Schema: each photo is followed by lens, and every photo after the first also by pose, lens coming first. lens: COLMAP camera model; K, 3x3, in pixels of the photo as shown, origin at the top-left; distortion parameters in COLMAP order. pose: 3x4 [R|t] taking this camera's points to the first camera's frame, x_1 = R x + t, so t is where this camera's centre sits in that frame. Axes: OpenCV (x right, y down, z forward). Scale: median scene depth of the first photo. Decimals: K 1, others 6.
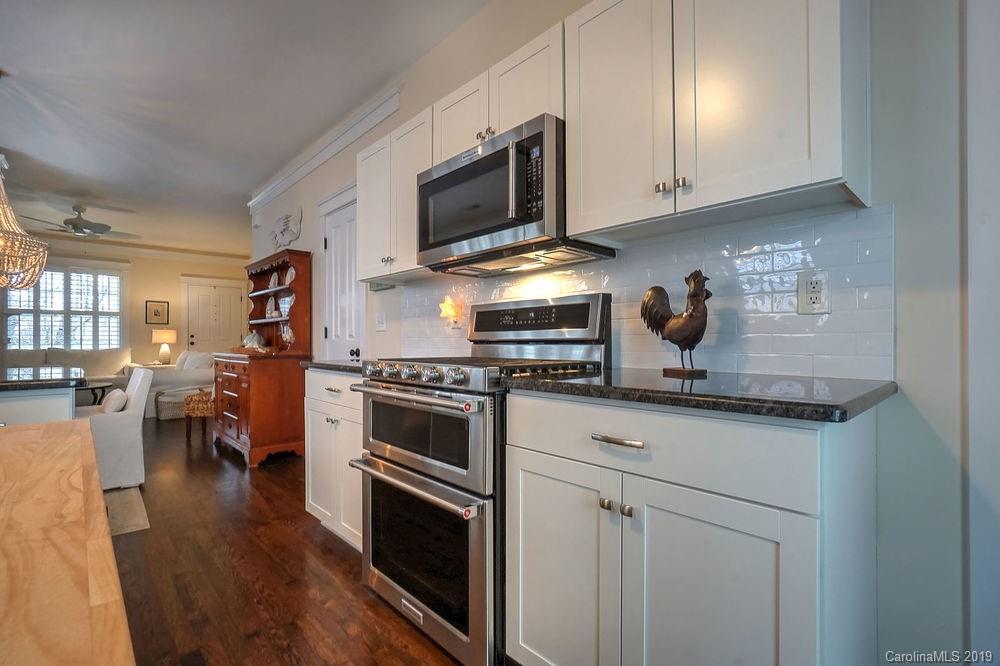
lens RADIAL K [[473.7, 0, 498.6], [0, 473.7, 335.0], [0, 0, 1]] dist [-0.003375, -0.000228]
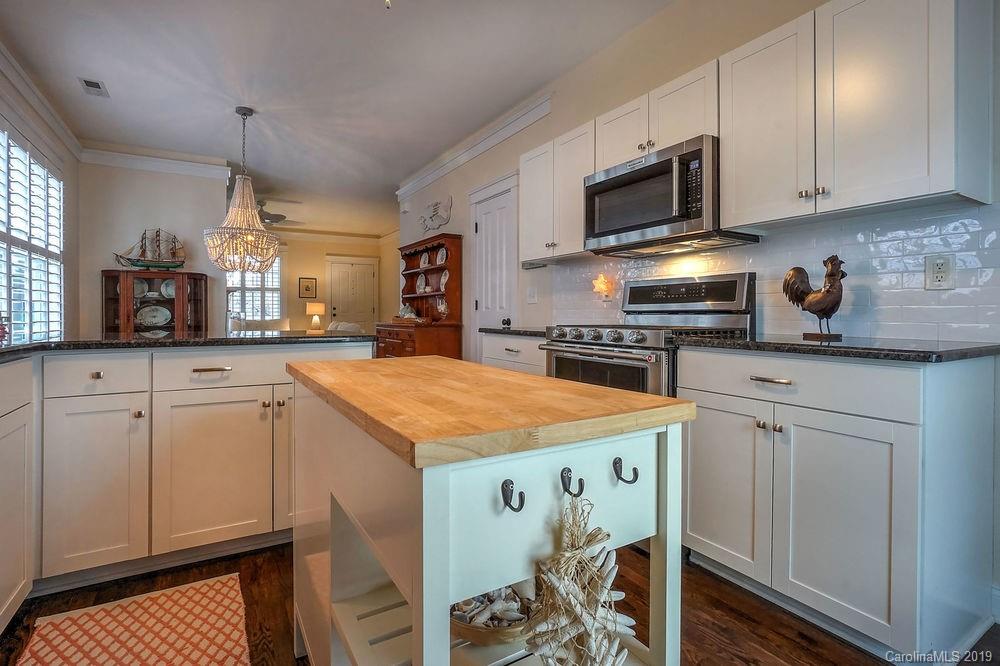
lens RADIAL K [[486.8, 0, 503.3], [0, 486.8, 314.4], [0, 0, 1]] dist [-0.005423, 0.003941]
pose [[0.979469, 0.002344, -0.201583, -0.151008], [0.000493, 0.999902, 0.014025, 0.002364], [0.201596, -0.013836, 0.979371, -0.370314]]
